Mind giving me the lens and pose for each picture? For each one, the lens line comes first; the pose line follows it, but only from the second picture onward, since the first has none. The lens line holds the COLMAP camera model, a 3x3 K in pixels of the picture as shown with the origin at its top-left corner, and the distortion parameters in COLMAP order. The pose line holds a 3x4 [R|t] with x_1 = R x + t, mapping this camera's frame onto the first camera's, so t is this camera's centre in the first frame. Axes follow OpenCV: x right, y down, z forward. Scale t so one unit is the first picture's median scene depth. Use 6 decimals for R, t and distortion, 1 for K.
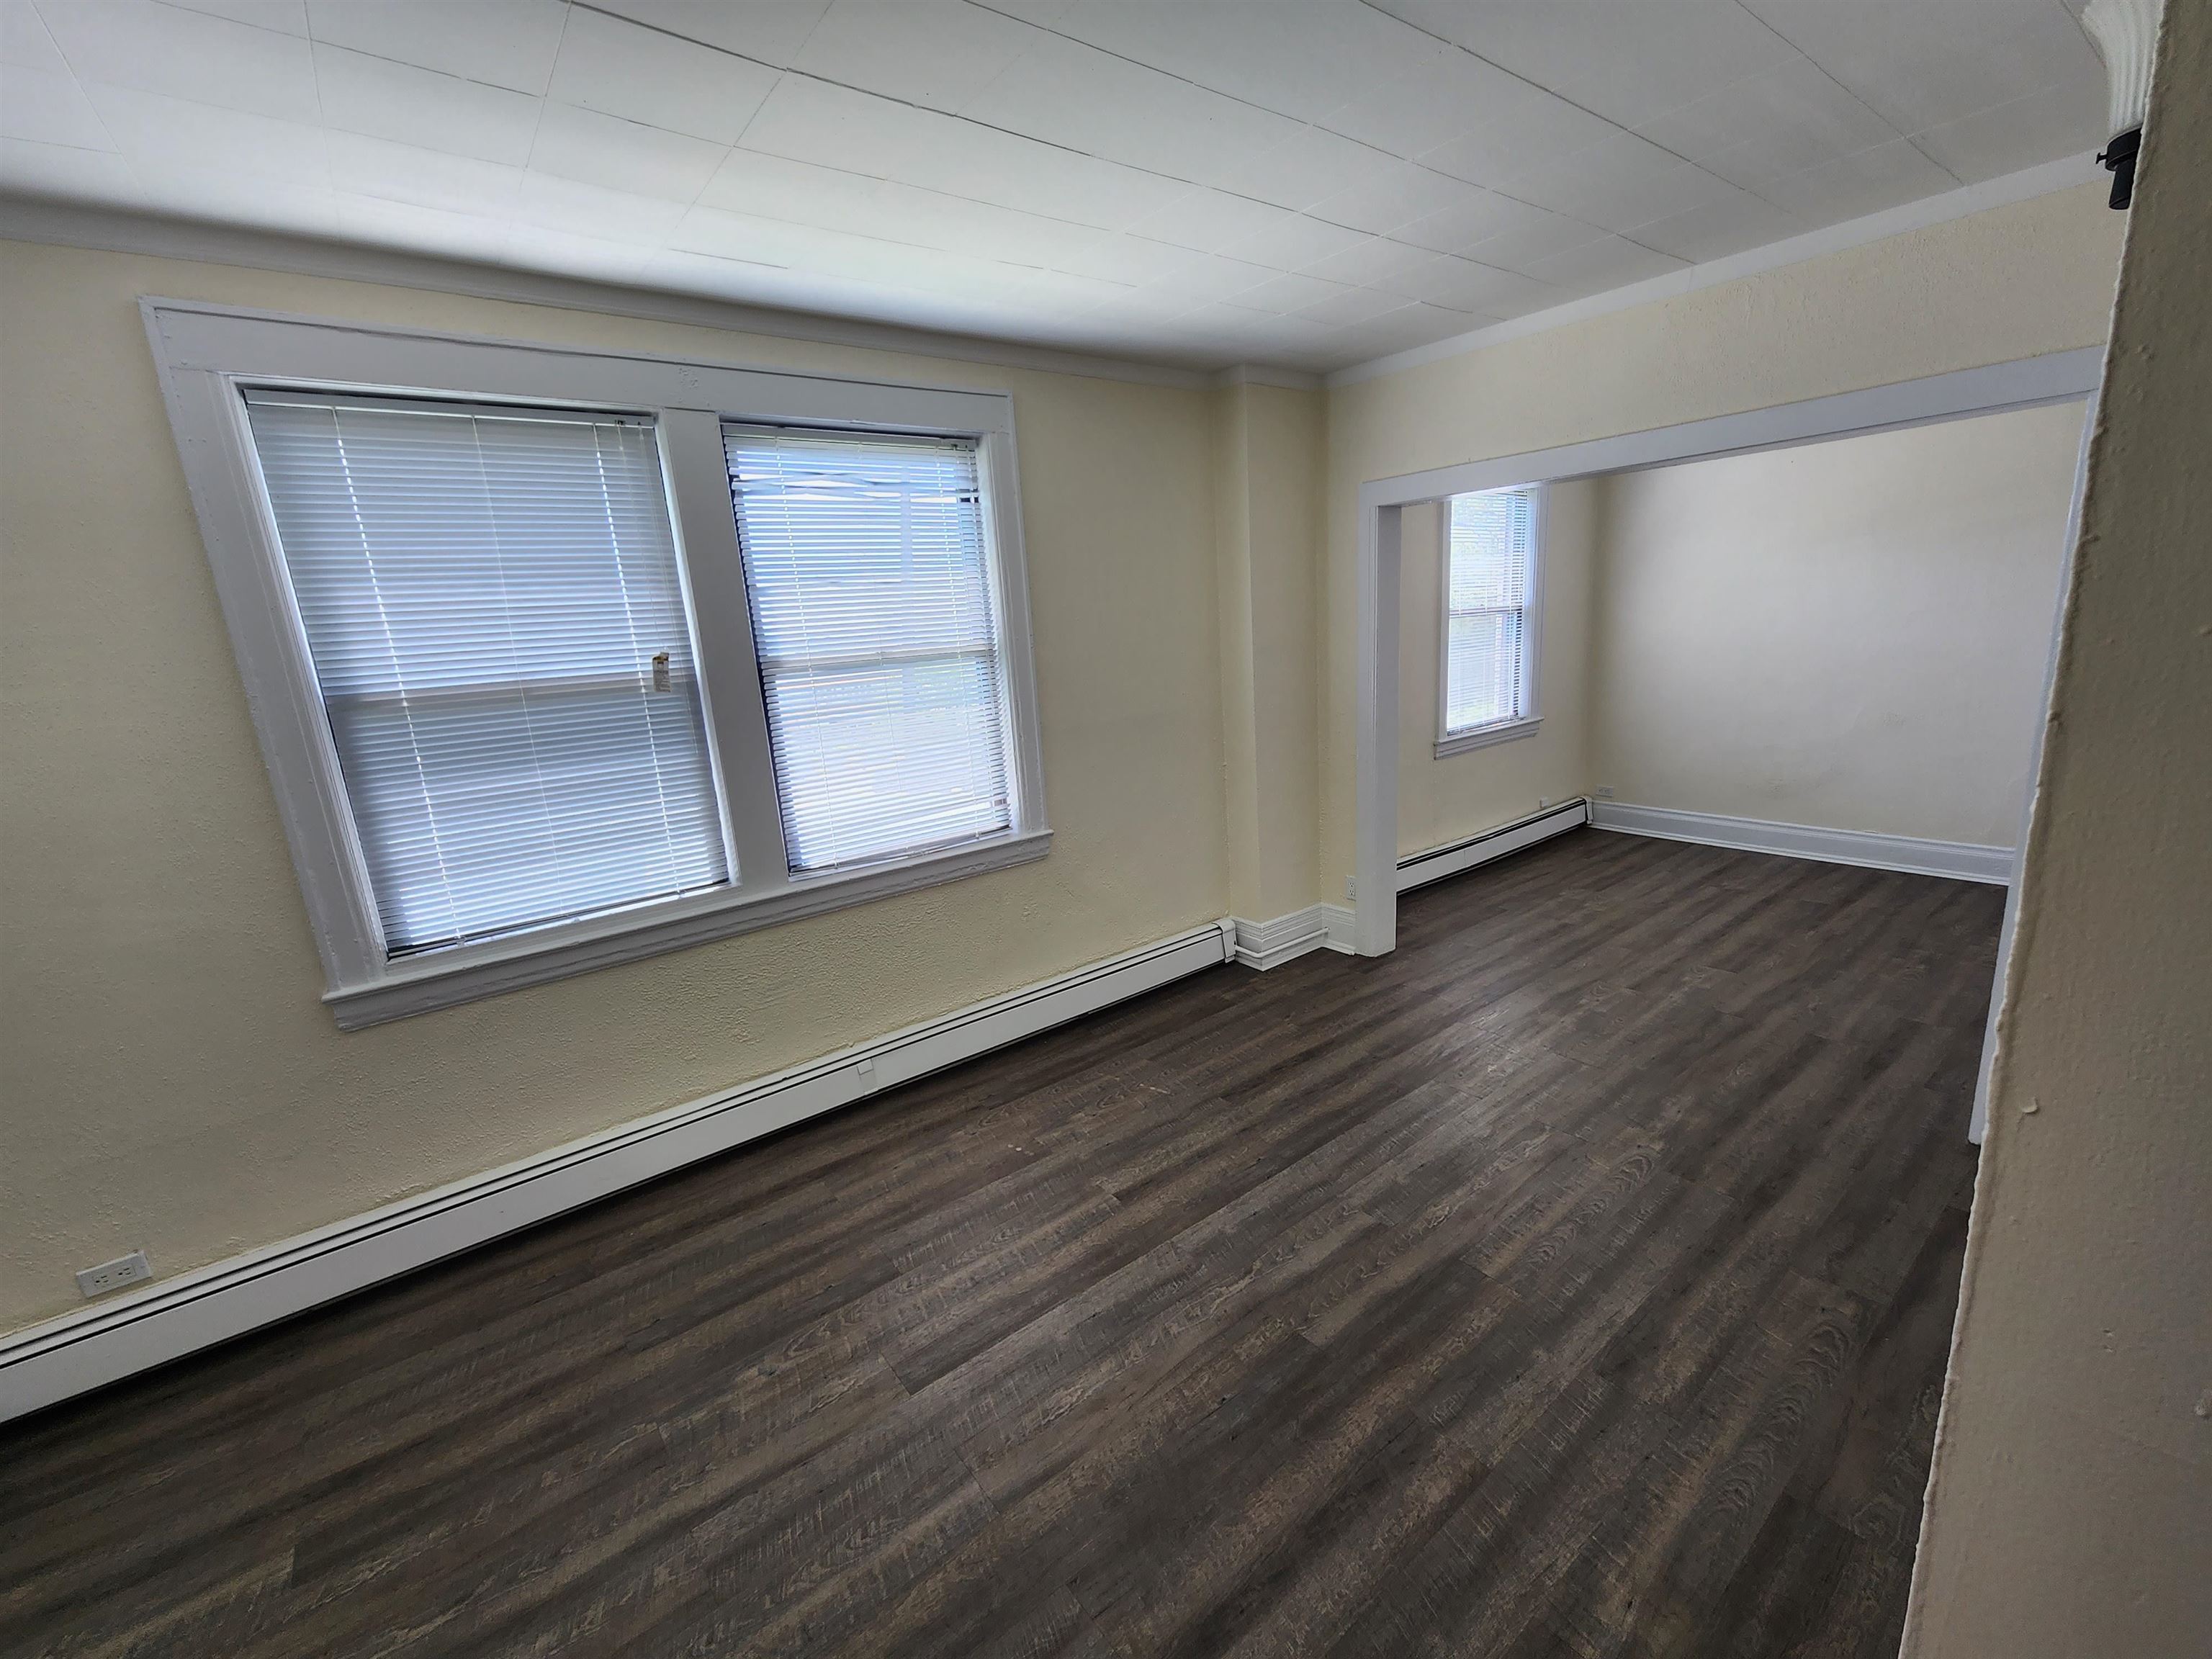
lens RADIAL K [[912.6, 0, 1110.5], [0, 912.6, 822.7], [0, 0, 1]] dist [-0.000702, -0.000907]
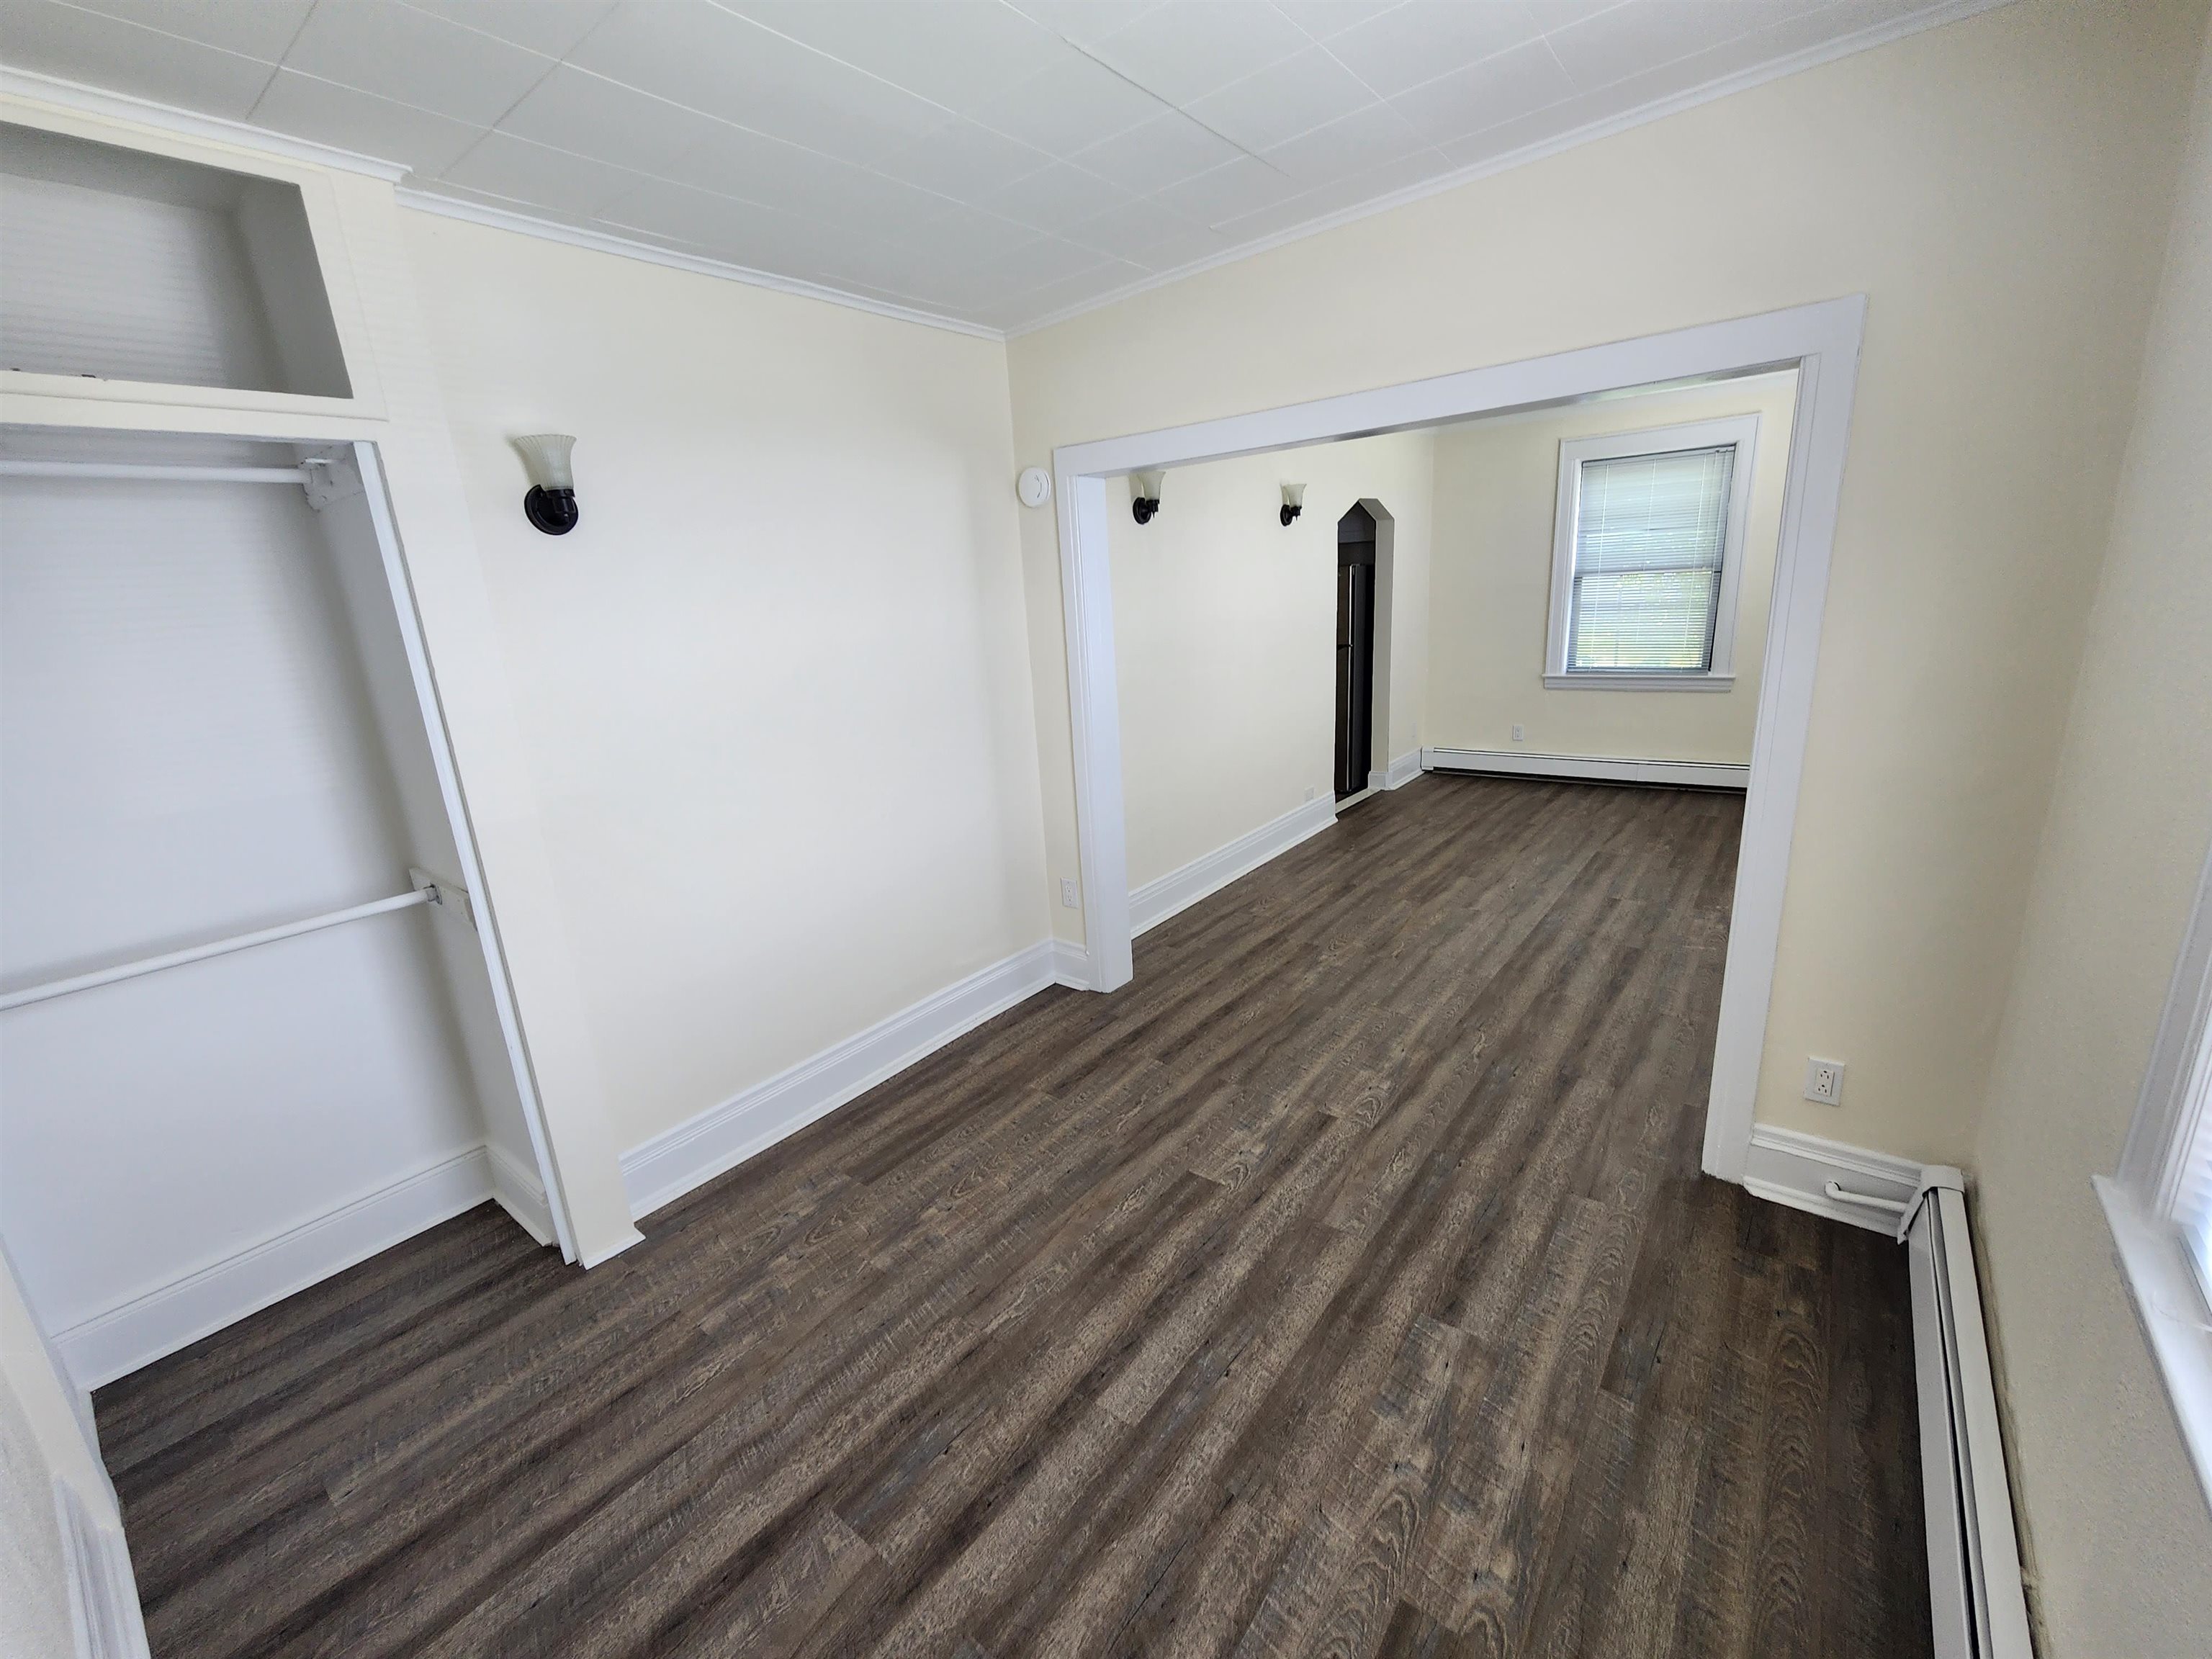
lens RADIAL K [[912.6, 0, 1110.5], [0, 912.6, 822.7], [0, 0, 1]] dist [-0.000702, -0.000907]
pose [[-0.962010, 0.180954, -0.204430, 0.853994], [0.065992, 0.880715, 0.469028, -0.393340], [0.264917, 0.437719, -0.859198, 1.489361]]
